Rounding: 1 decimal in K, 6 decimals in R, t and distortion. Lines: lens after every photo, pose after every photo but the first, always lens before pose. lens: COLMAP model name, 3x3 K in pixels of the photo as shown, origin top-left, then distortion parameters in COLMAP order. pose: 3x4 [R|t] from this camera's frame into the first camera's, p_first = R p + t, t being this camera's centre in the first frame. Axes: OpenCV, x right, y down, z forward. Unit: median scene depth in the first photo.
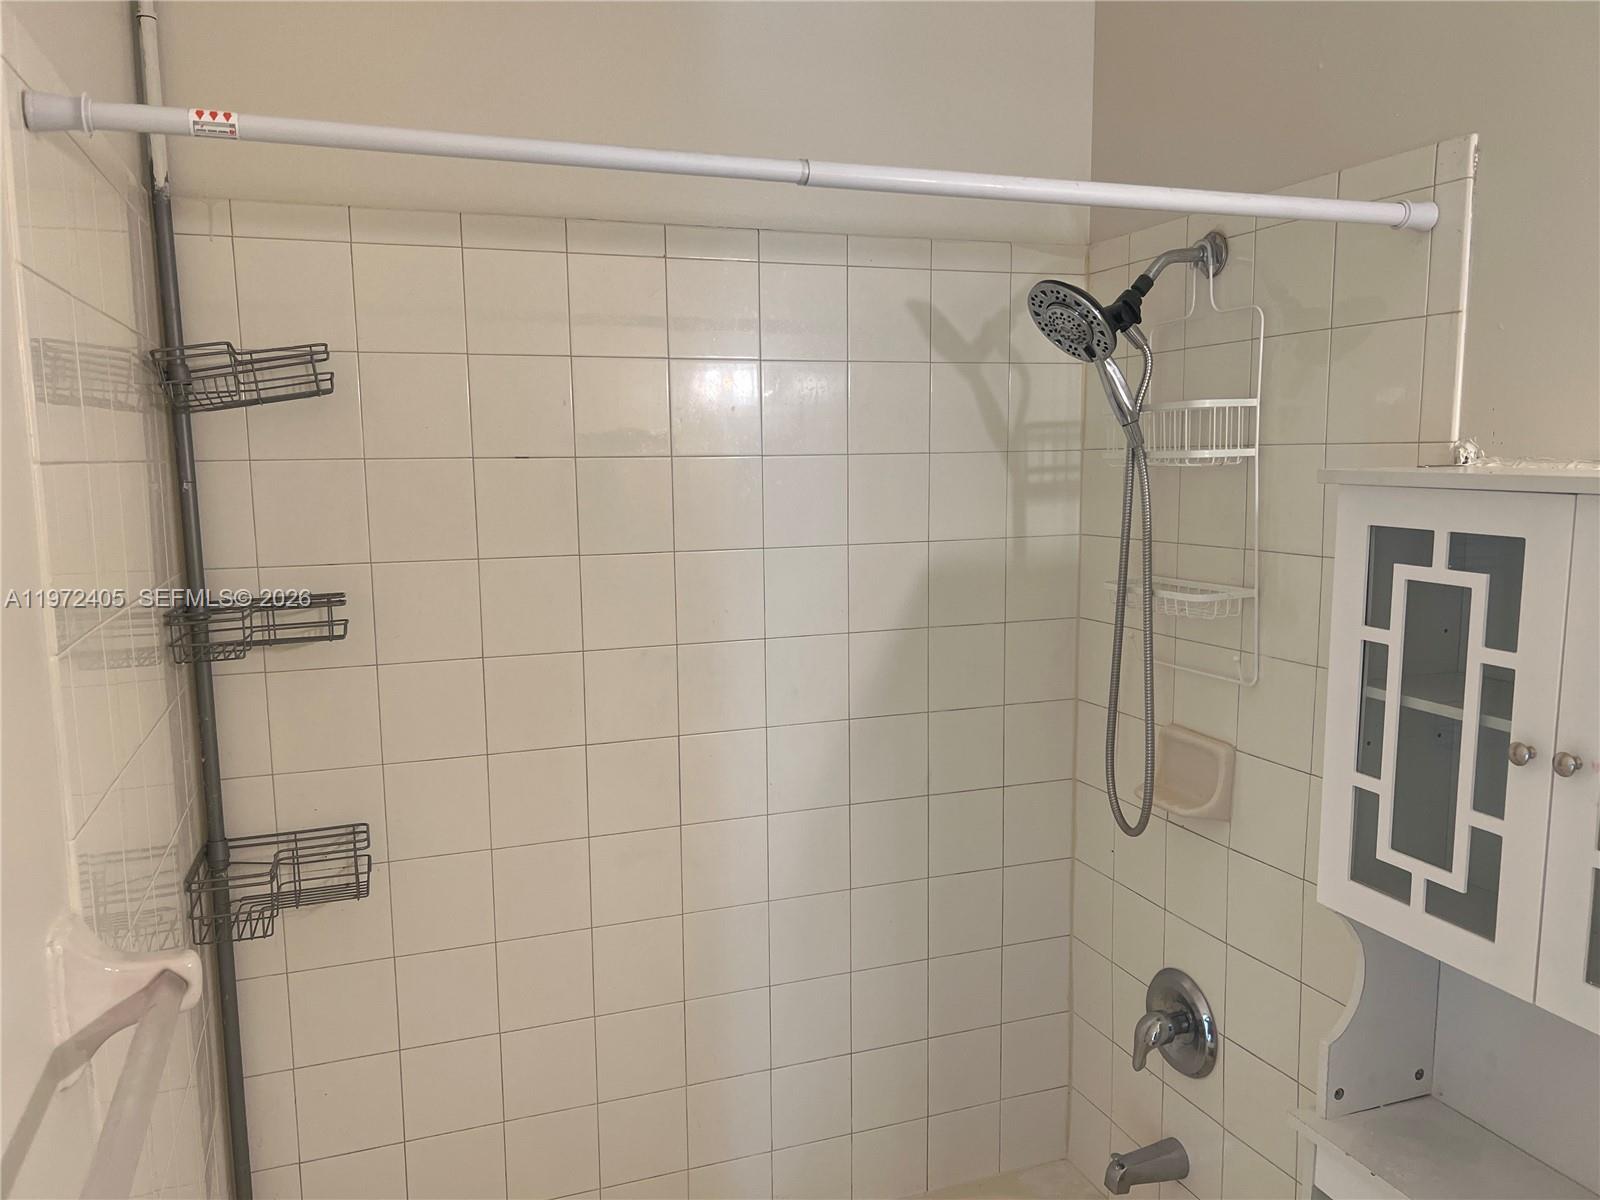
lens RADIAL K [[1205.7, 0, 805.8], [0, 1205.7, 614.2], [0, 0, 1]] dist [0.045808, -0.050664]
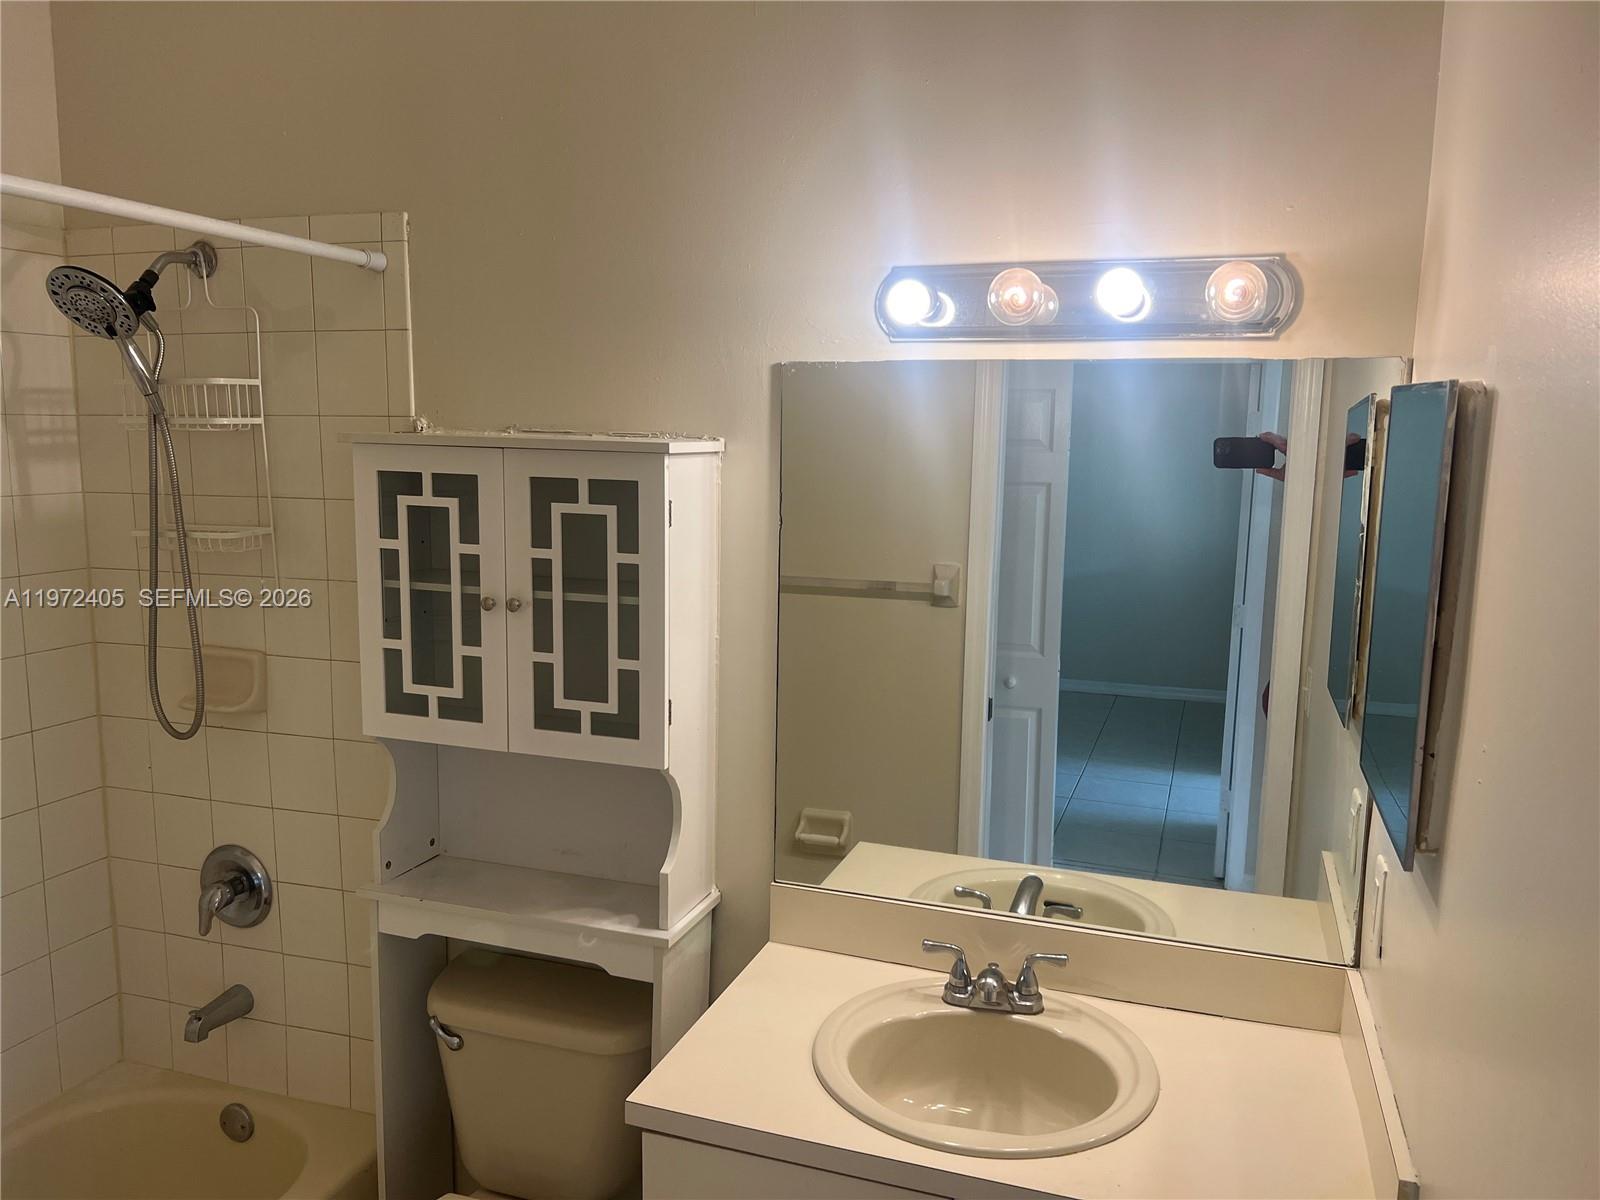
lens RADIAL K [[1205.7, 0, 801.0], [0, 1205.7, 617.5], [0, 0, 1]] dist [0.045808, -0.050664]
pose [[0.630976, -0.101894, 0.769082, -0.290192], [0.086636, 0.994391, 0.060666, 0.047572], [-0.770950, 0.028352, 0.636264, -0.268217]]
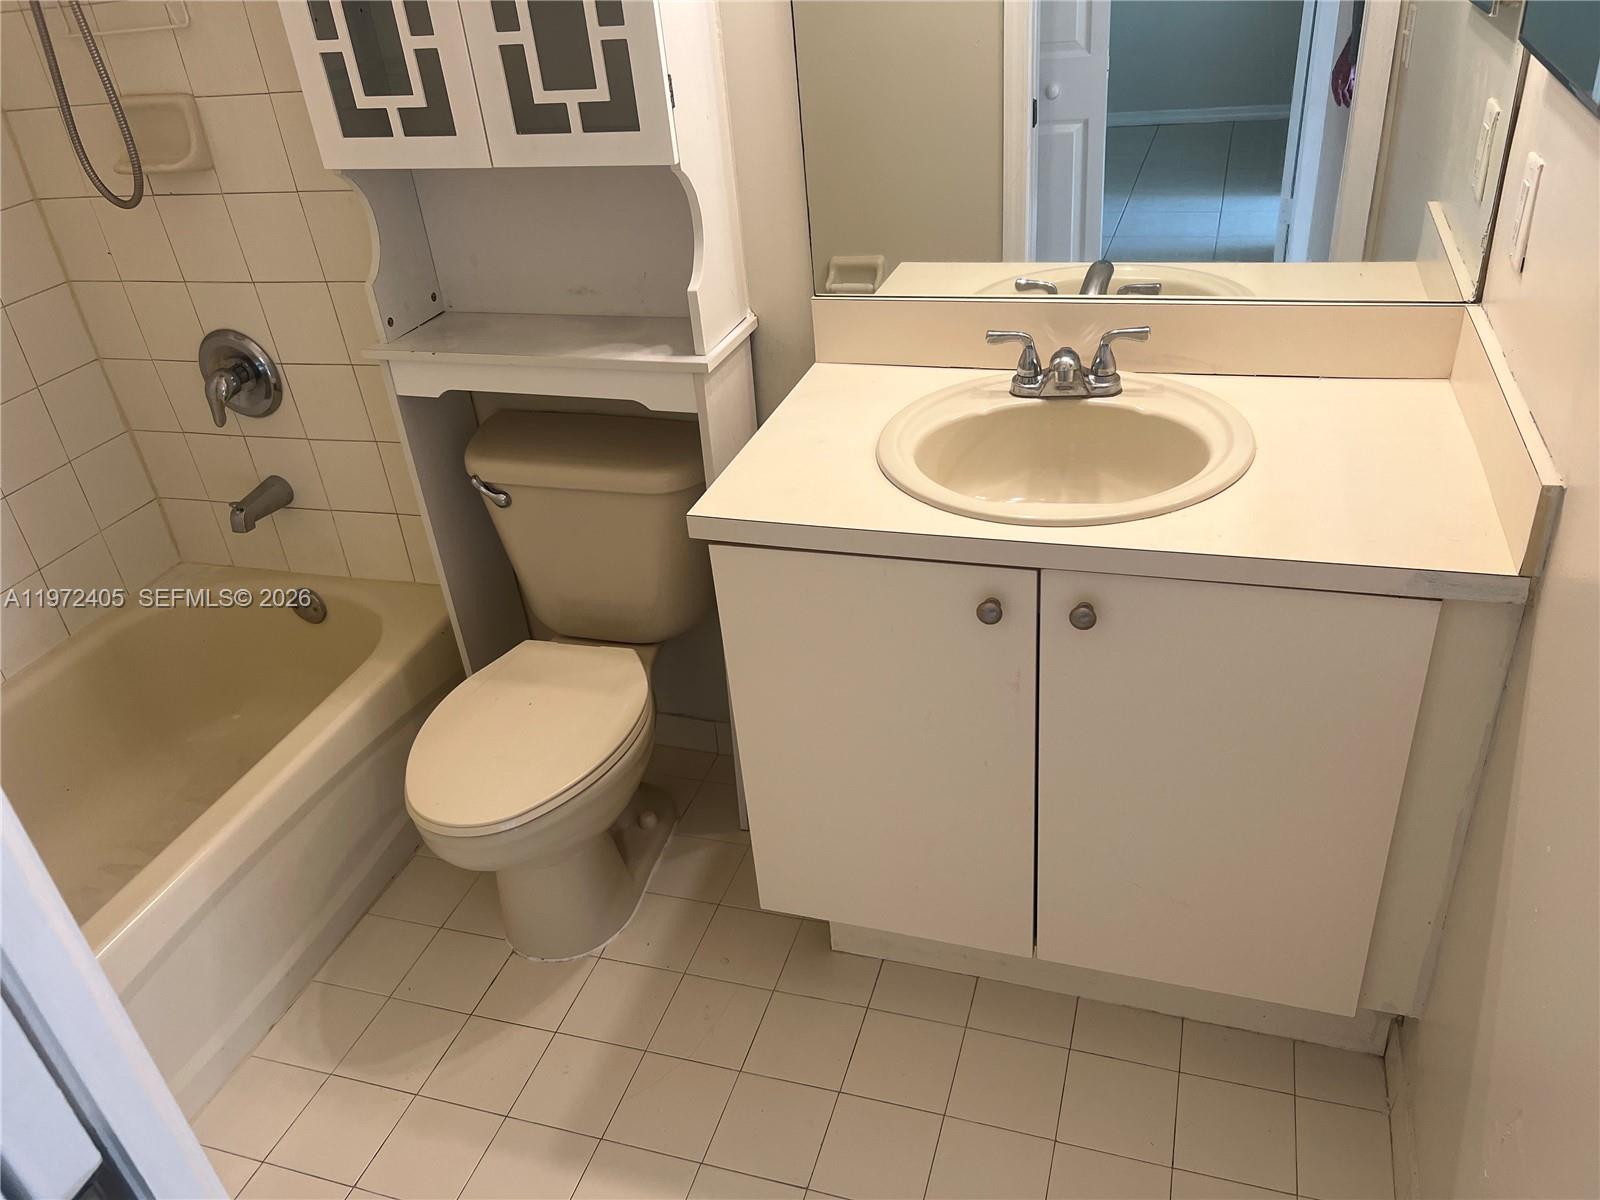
lens RADIAL K [[1205.7, 0, 801.6], [0, 1205.7, 610.9], [0, 0, 1]] dist [0.045808, -0.050664]
pose [[0.616188, -0.449736, 0.646568, -0.242589], [0.188638, 0.881314, 0.433244, 0.158881], [-0.764675, -0.144992, 0.627893, -0.185732]]
